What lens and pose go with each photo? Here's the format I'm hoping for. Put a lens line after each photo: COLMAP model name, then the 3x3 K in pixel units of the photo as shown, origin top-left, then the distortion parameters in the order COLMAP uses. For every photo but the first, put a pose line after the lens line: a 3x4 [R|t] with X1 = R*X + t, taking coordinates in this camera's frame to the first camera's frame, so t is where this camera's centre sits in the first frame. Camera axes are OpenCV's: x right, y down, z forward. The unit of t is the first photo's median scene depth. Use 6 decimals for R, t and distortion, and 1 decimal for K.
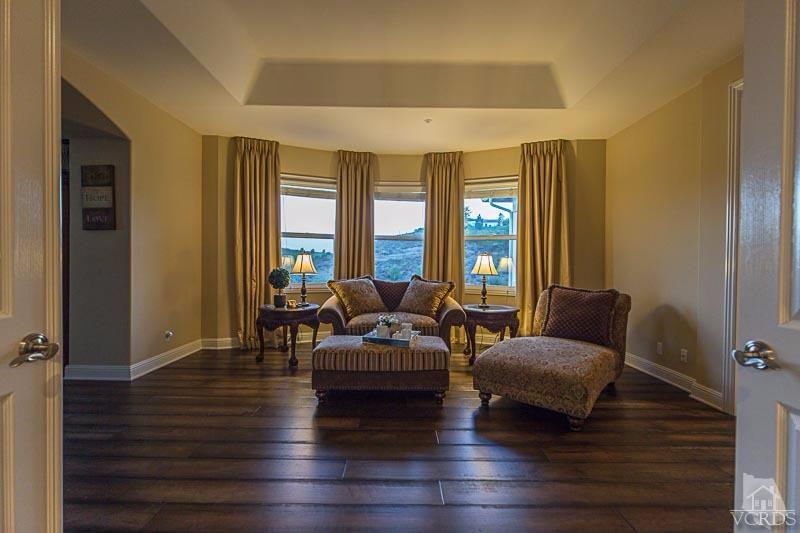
lens RADIAL K [[362.5, 0, 405.0], [0, 362.5, 269.4], [0, 0, 1]] dist [-0.001667, -0.000868]
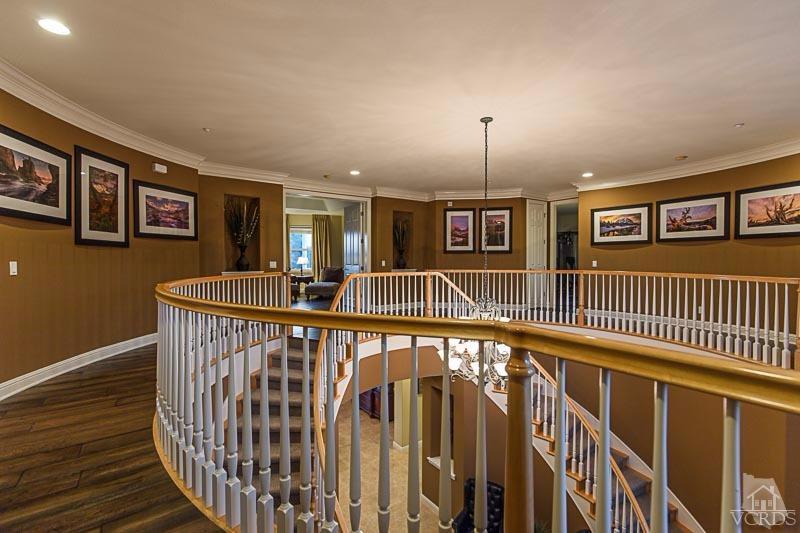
lens RADIAL K [[362.5, 0, 403.5], [0, 362.5, 266.3], [0, 0, 1]] dist [-0.001667, -0.000868]
pose [[0.827003, -0.016890, 0.561944, -0.654246], [0.014905, 0.999856, 0.008117, 0.022134], [-0.562000, 0.001663, 0.827135, -1.635708]]
